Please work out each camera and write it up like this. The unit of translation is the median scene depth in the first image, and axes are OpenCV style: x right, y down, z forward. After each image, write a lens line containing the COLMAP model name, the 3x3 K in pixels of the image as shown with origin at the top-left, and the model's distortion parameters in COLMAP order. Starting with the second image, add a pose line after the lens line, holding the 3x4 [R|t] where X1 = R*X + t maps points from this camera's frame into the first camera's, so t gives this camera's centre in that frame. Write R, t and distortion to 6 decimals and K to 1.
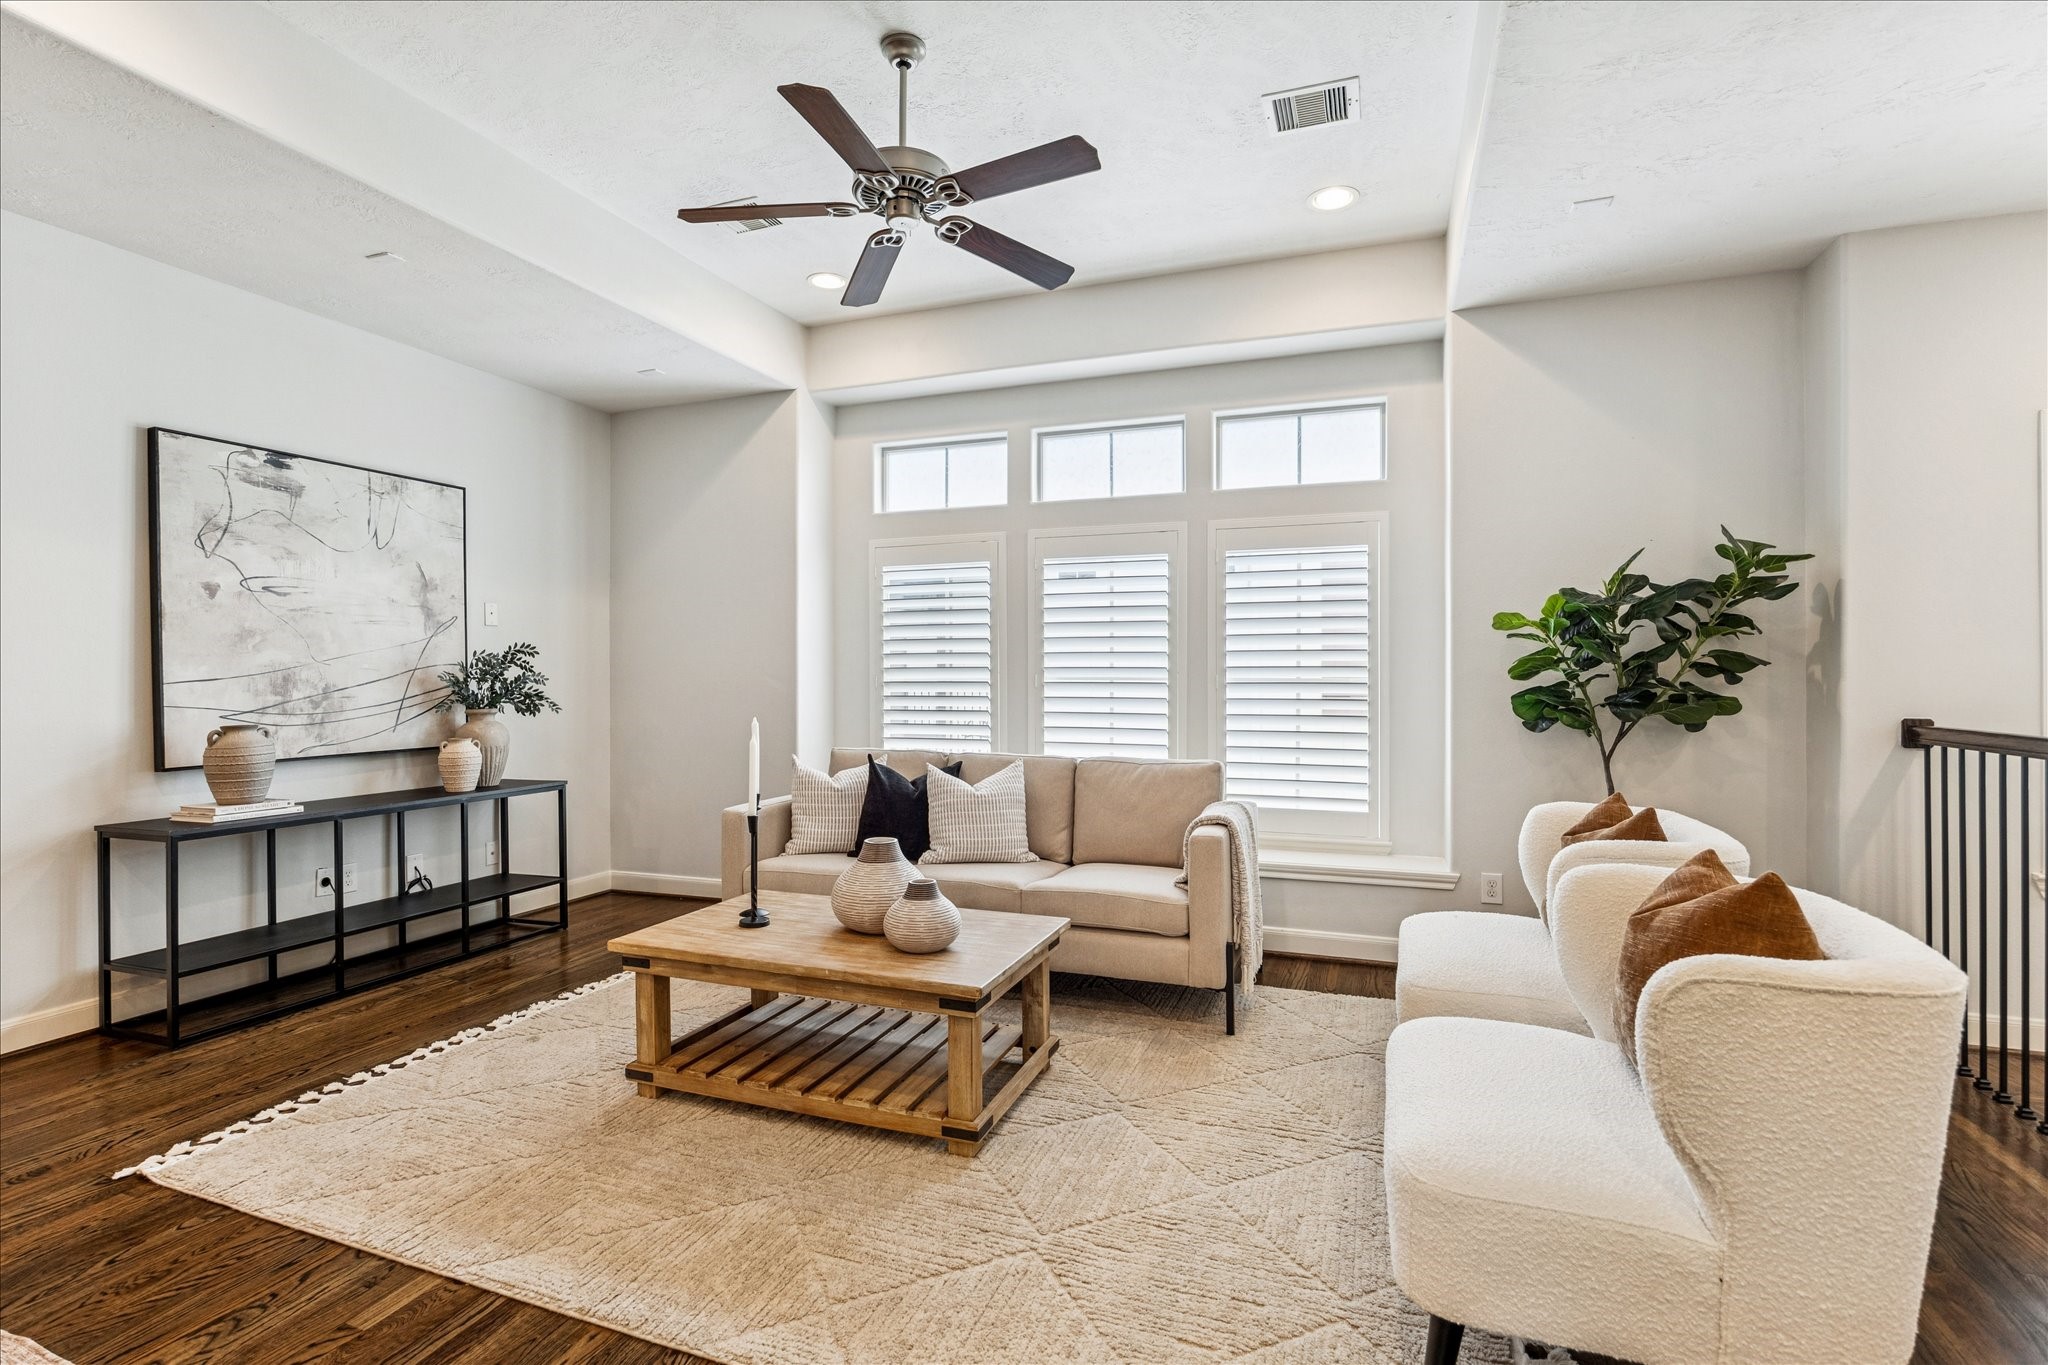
lens RADIAL K [[959.1, 0, 1026.4], [0, 959.1, 681.0], [0, 0, 1]] dist [-0.008732, -0.000223]
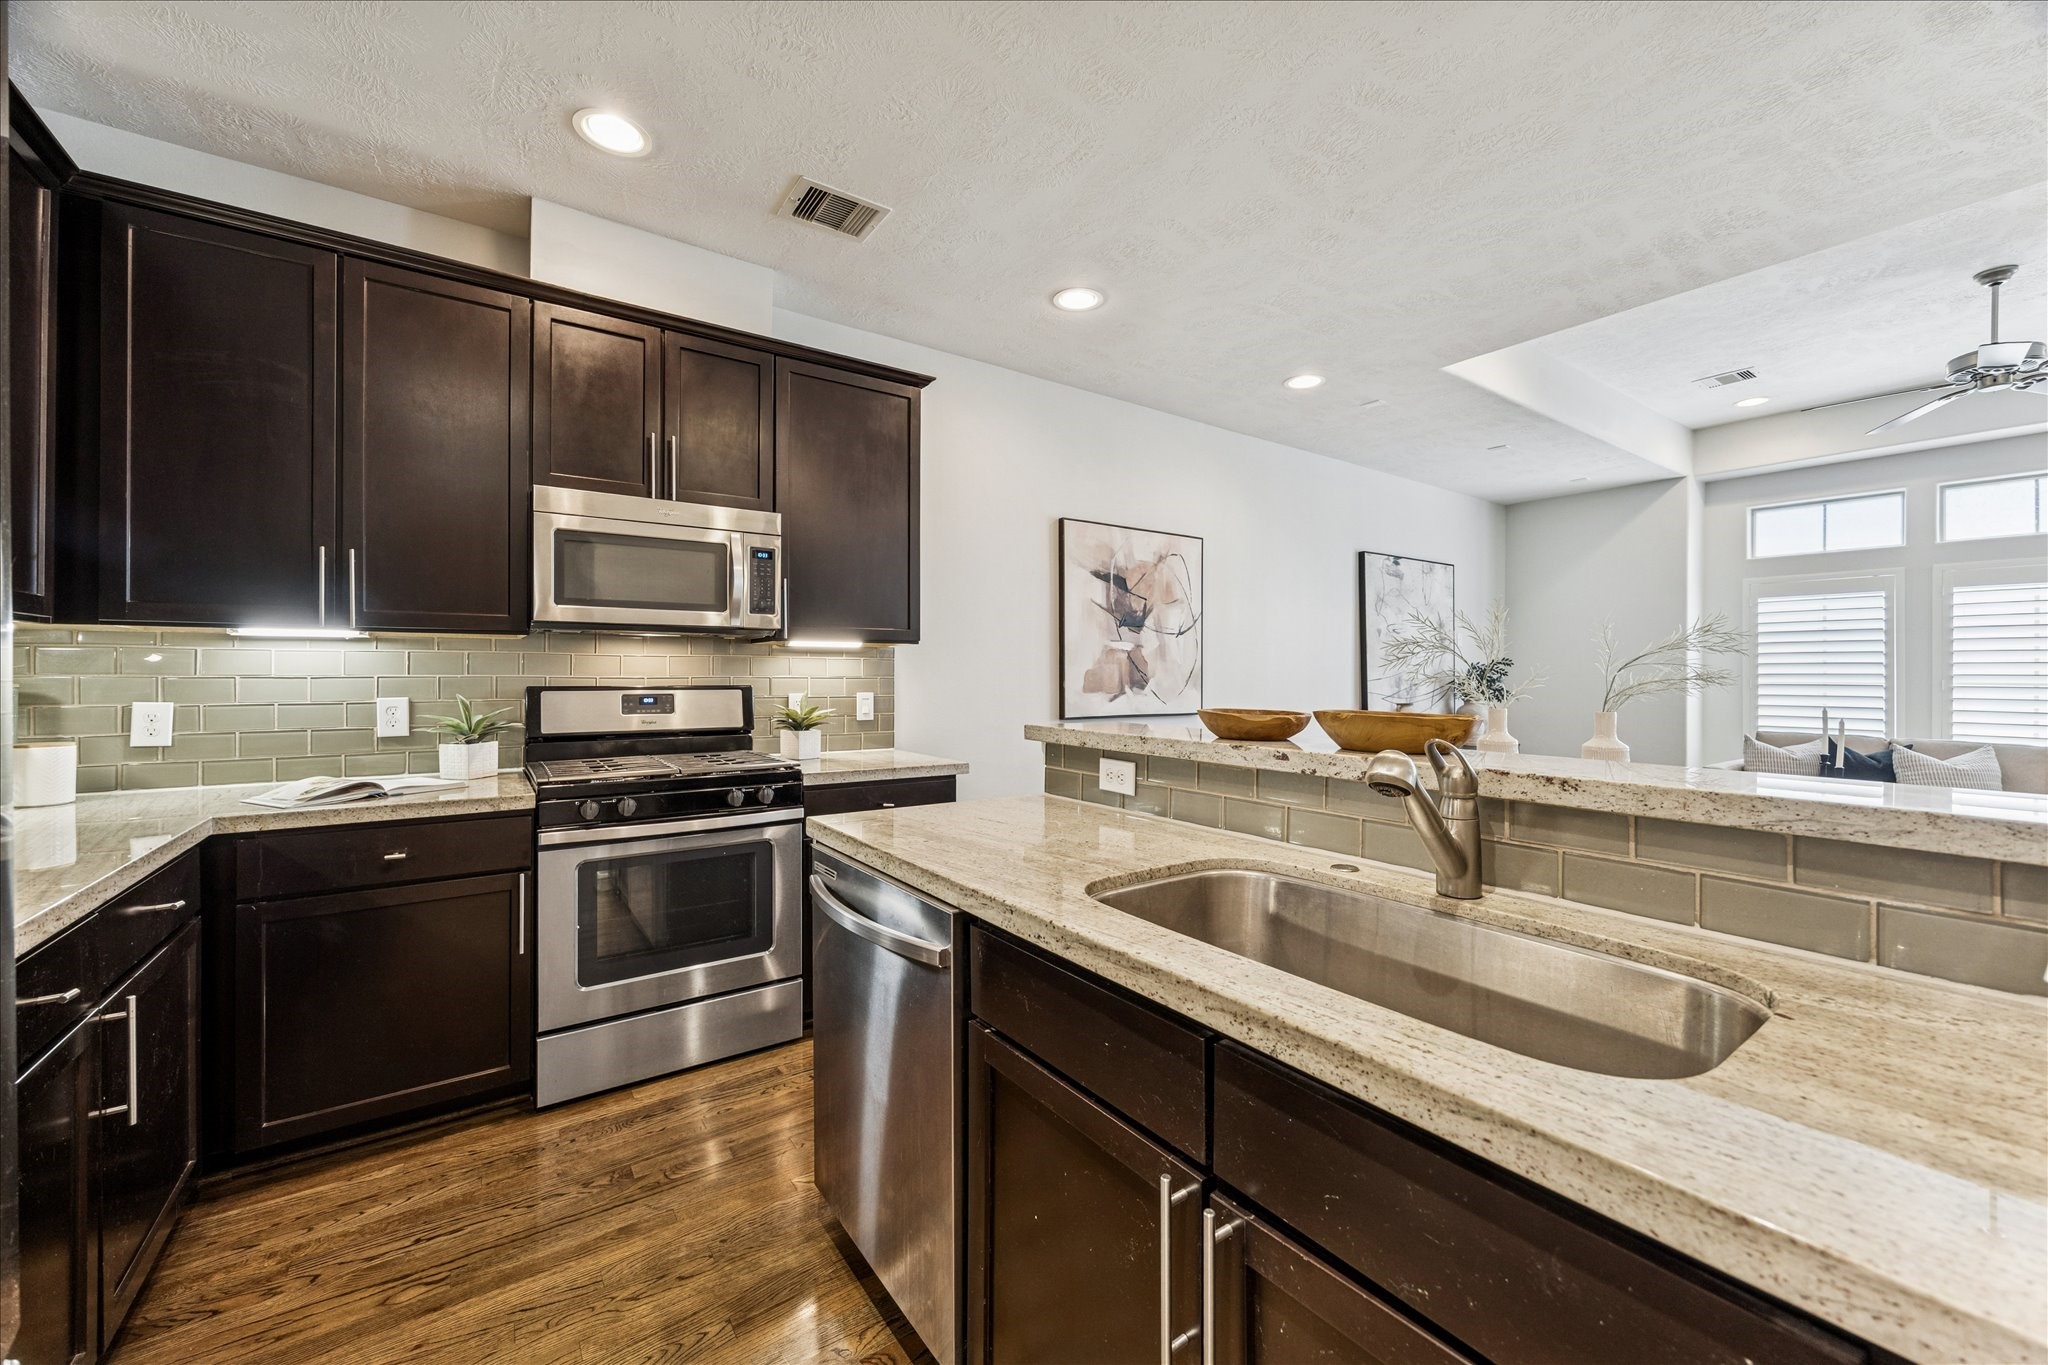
lens RADIAL K [[792.2, 0, 1028.2], [0, 792.2, 671.8], [0, 0, 1]] dist [-0.000347, 0.000157]
pose [[0.827192, 0.006327, -0.561883, -0.513699], [-0.009972, 0.999944, -0.003421, -0.003814], [0.561830, 0.008433, 0.827210, -0.677535]]
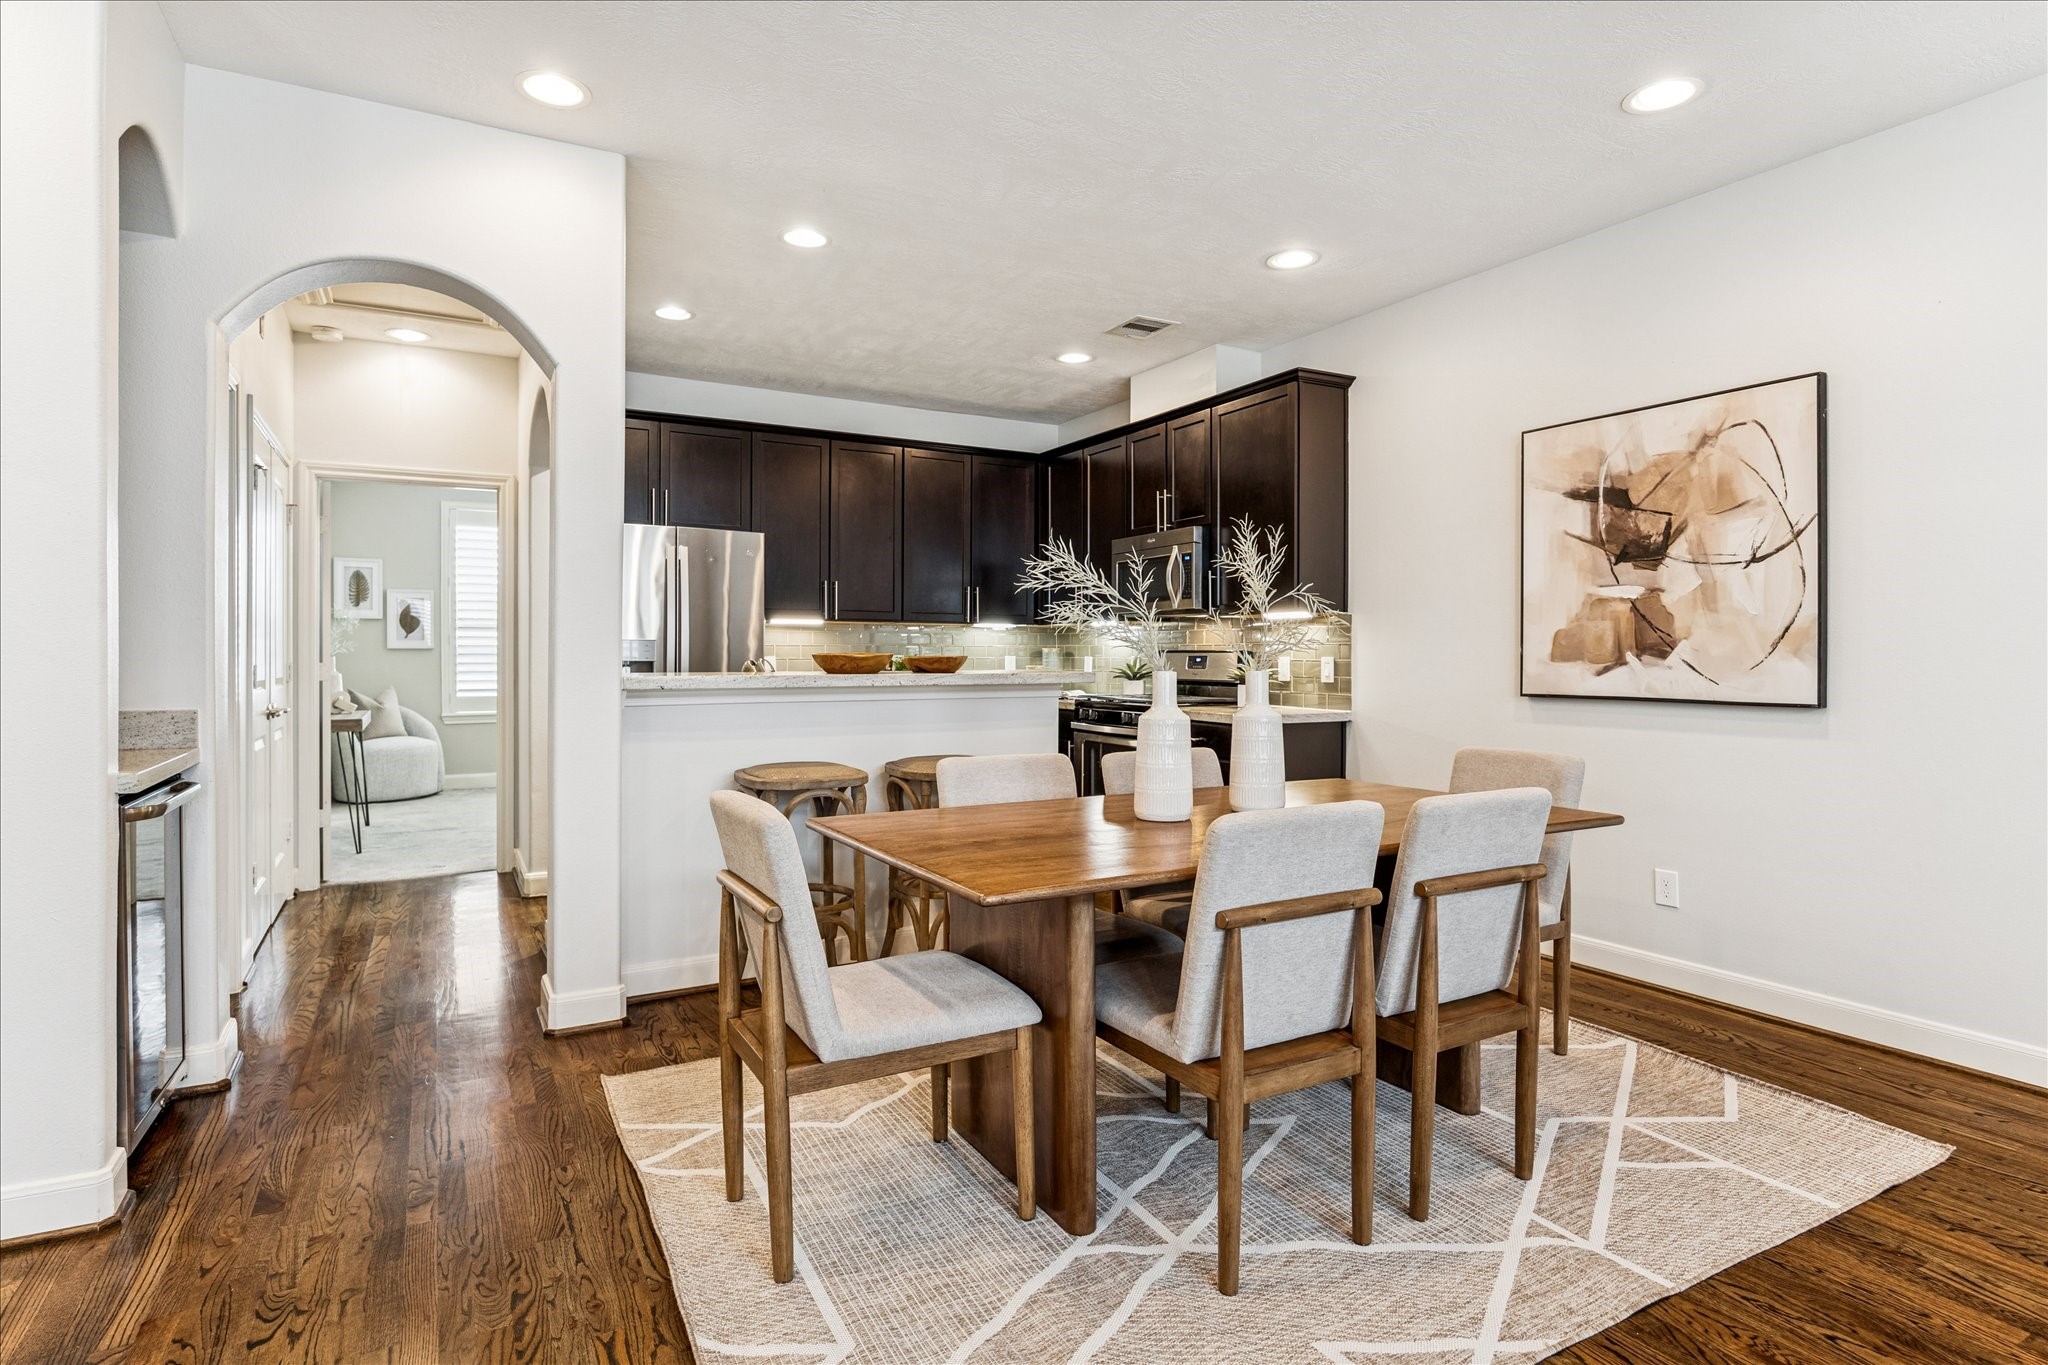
lens RADIAL K [[1060.6, 0, 1031.7], [0, 1060.6, 658.8], [0, 0, 1]] dist [-0.004746, -0.000957]
pose [[-0.641854, 0.003435, -0.766819, 0.090708], [-0.004830, 0.999952, 0.008522, 0.011151], [0.766811, 0.009174, -0.641807, 0.554580]]
